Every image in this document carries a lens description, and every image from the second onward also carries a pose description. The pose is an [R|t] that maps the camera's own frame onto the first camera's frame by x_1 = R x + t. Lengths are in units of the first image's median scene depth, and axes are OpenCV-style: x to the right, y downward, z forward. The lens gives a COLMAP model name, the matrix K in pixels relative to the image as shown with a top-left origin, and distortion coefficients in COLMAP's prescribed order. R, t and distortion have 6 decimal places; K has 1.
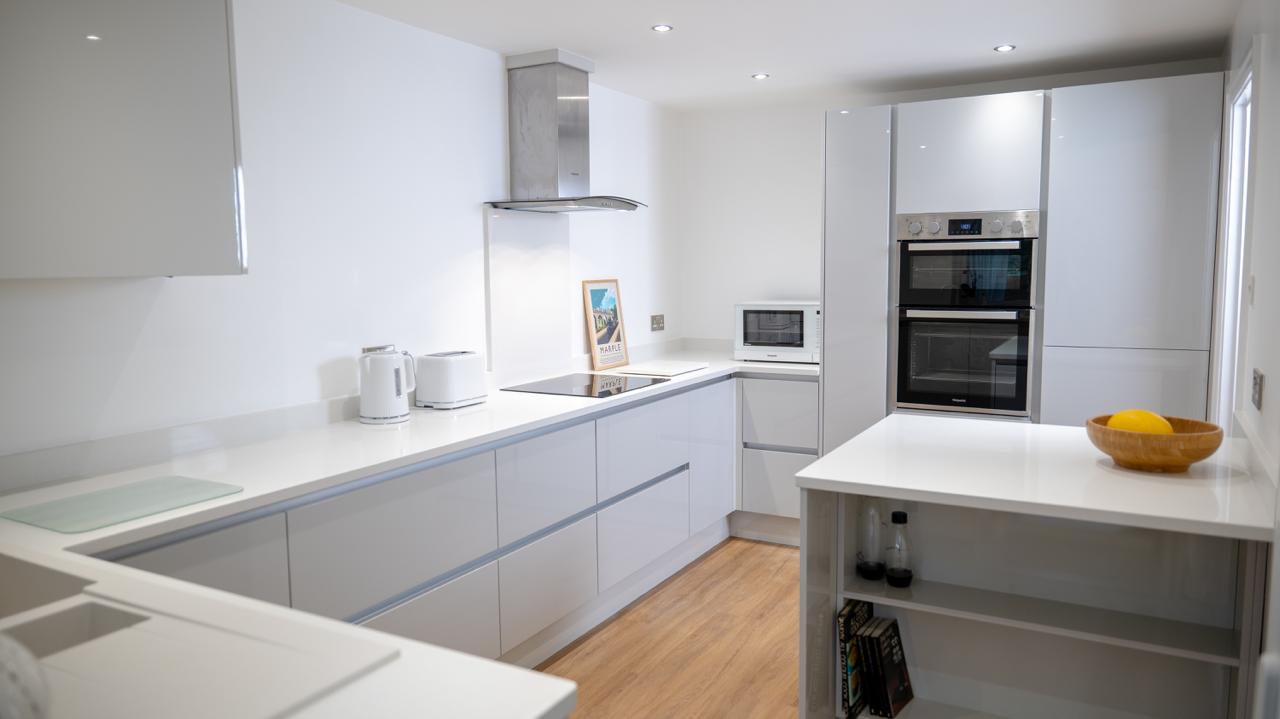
lens RADIAL K [[884.5, 0, 639.9], [0, 884.5, 359.0], [0, 0, 1]] dist [-0.001742, -0.001345]
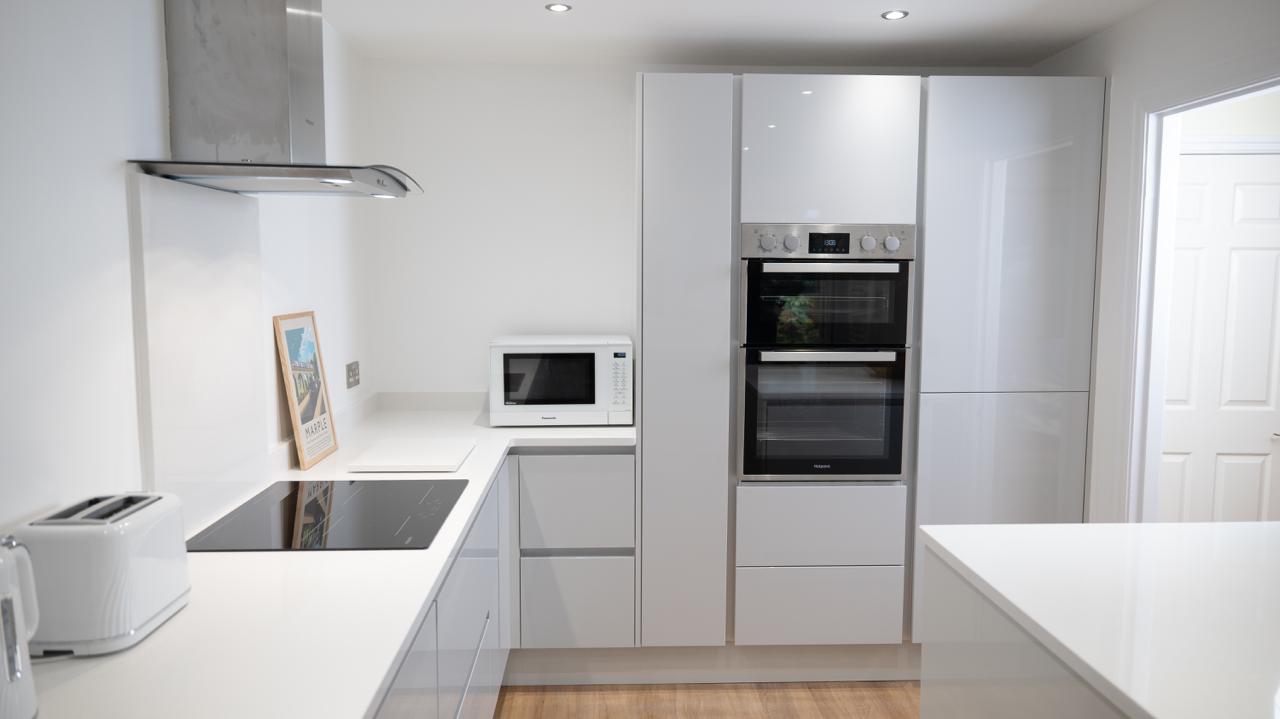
lens RADIAL K [[884.5, 0, 641.5], [0, 884.5, 357.1], [0, 0, 1]] dist [-0.001742, -0.001345]
pose [[0.849925, -0.036643, 0.525627, -0.176238], [0.044324, 0.999015, -0.002028, -0.053830], [-0.525035, 0.025022, 0.850713, 0.417209]]
